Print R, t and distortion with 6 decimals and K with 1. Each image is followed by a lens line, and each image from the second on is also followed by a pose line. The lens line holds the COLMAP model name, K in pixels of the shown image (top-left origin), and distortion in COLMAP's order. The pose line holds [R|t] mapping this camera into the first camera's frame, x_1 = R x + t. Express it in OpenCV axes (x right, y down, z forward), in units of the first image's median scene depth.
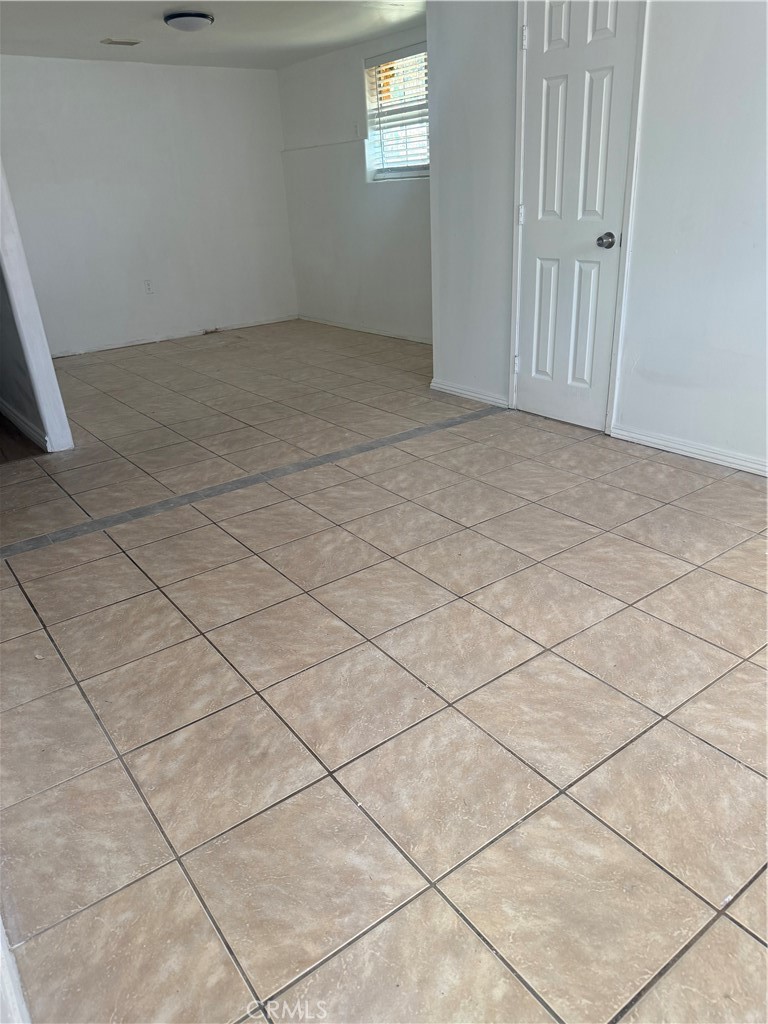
lens RADIAL K [[715.1, 0, 384.0], [0, 715.1, 512.0], [0, 0, 1]] dist [0.154475, -0.224866]
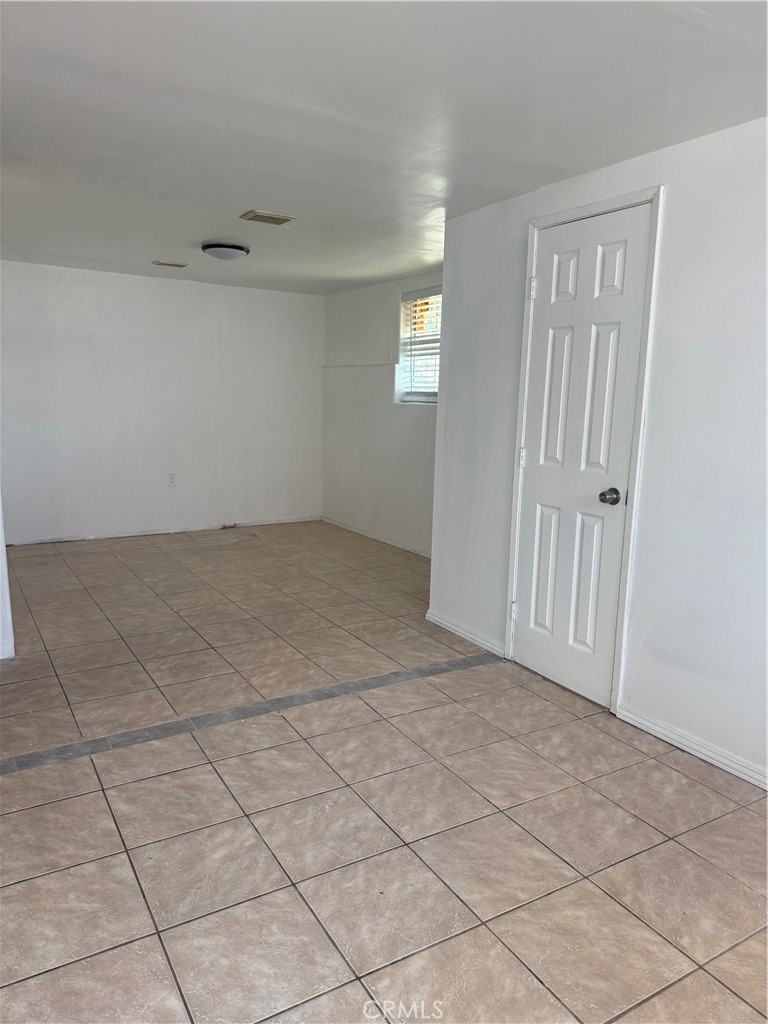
lens RADIAL K [[701.8, 0, 384.0], [0, 701.8, 512.0], [0, 0, 1]] dist [0.038761, -0.057199]
pose [[0.991182, 0.089396, -0.097810, 0.115897], [-0.110084, 0.966392, -0.232311, -0.122751], [0.073755, 0.241030, 0.967711, 0.153369]]
